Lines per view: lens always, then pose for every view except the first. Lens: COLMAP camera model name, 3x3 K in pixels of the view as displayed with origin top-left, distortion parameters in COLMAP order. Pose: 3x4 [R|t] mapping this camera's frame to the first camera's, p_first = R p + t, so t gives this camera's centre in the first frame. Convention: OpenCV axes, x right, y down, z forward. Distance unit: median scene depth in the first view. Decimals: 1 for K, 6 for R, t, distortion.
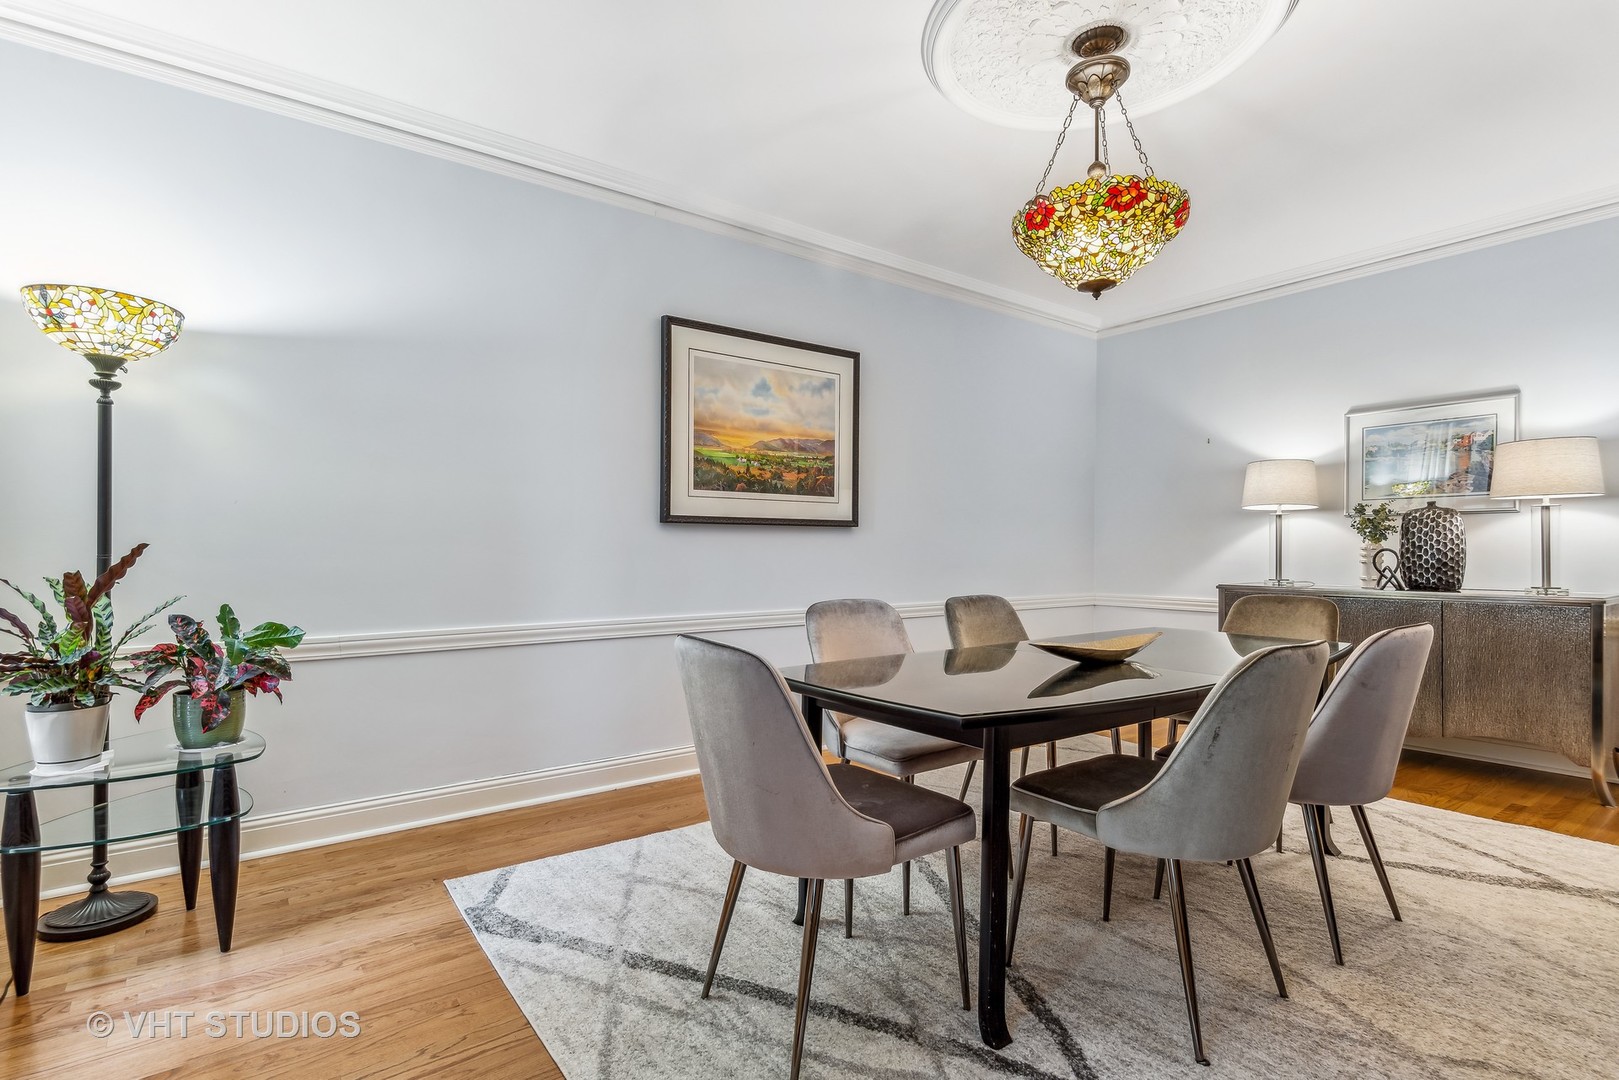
lens RADIAL K [[794.5, 0, 802.8], [0, 794.5, 545.8], [0, 0, 1]] dist [0.003007, 0.001571]
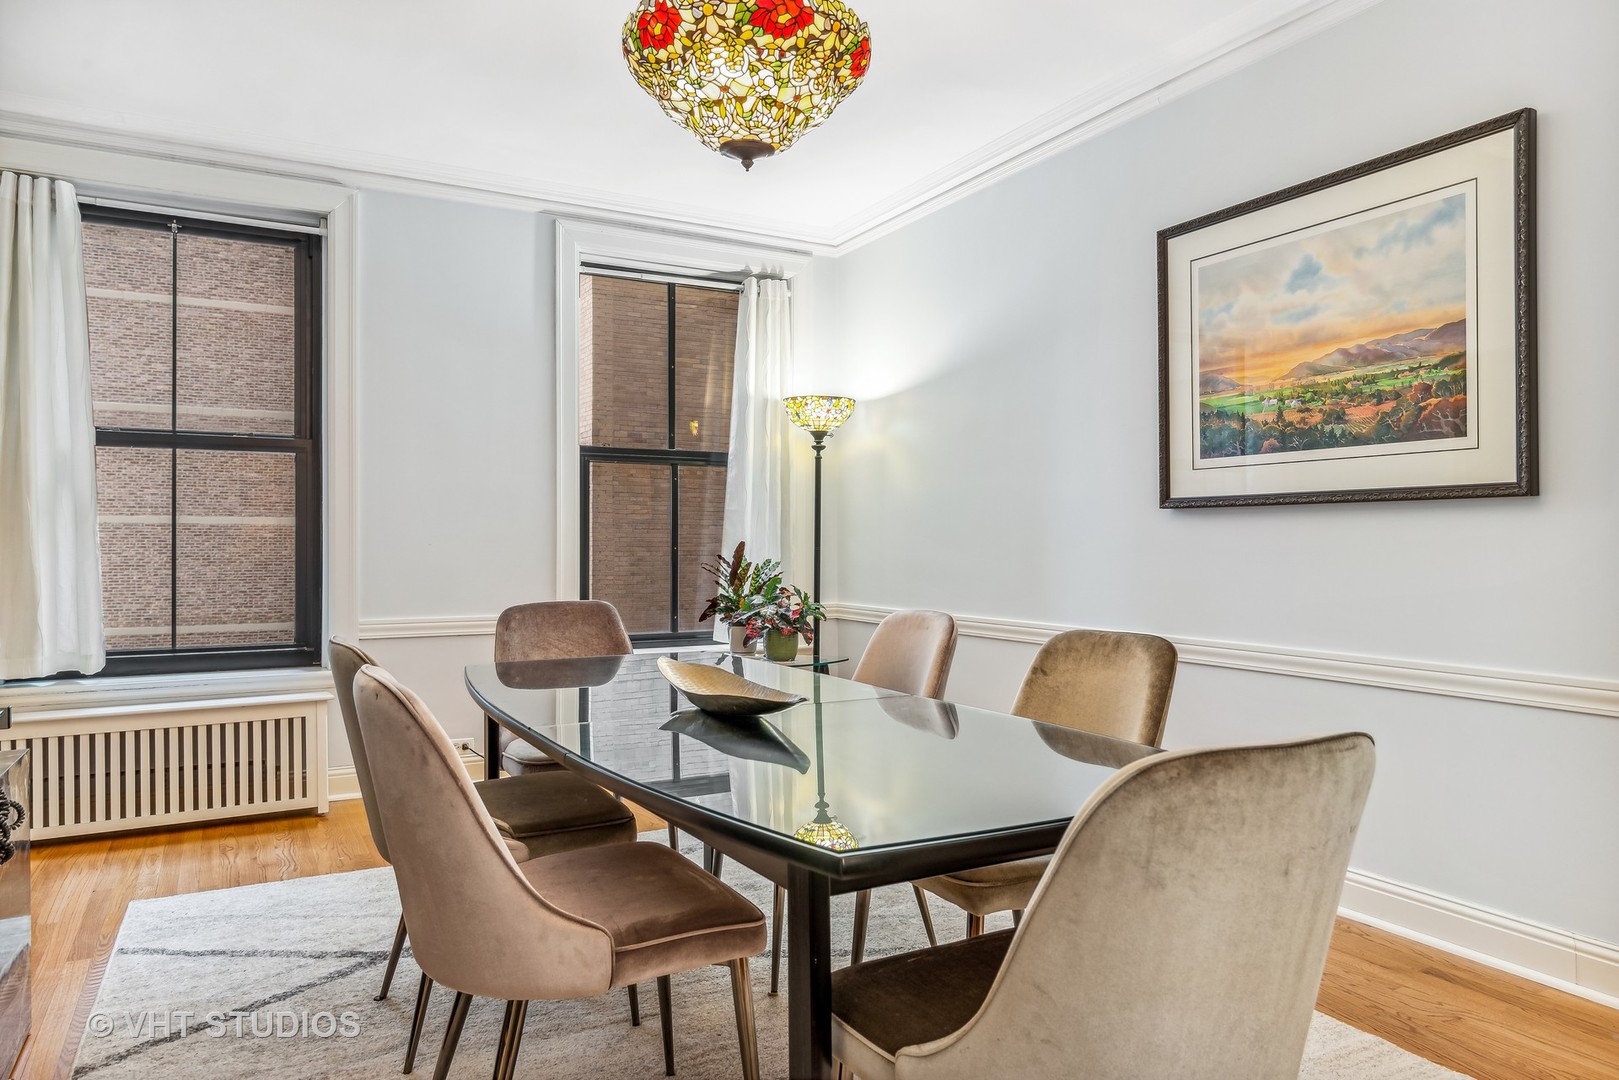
lens RADIAL K [[1048.8, 0, 809.5], [0, 1048.8, 540.0], [0, 0, 1]] dist [0.001296, 0.000171]
pose [[-0.127877, -0.003154, -0.991785, 0.788451], [0.005528, 0.999977, -0.003893, 0.001879], [0.991775, -0.005980, -0.127857, 0.745368]]
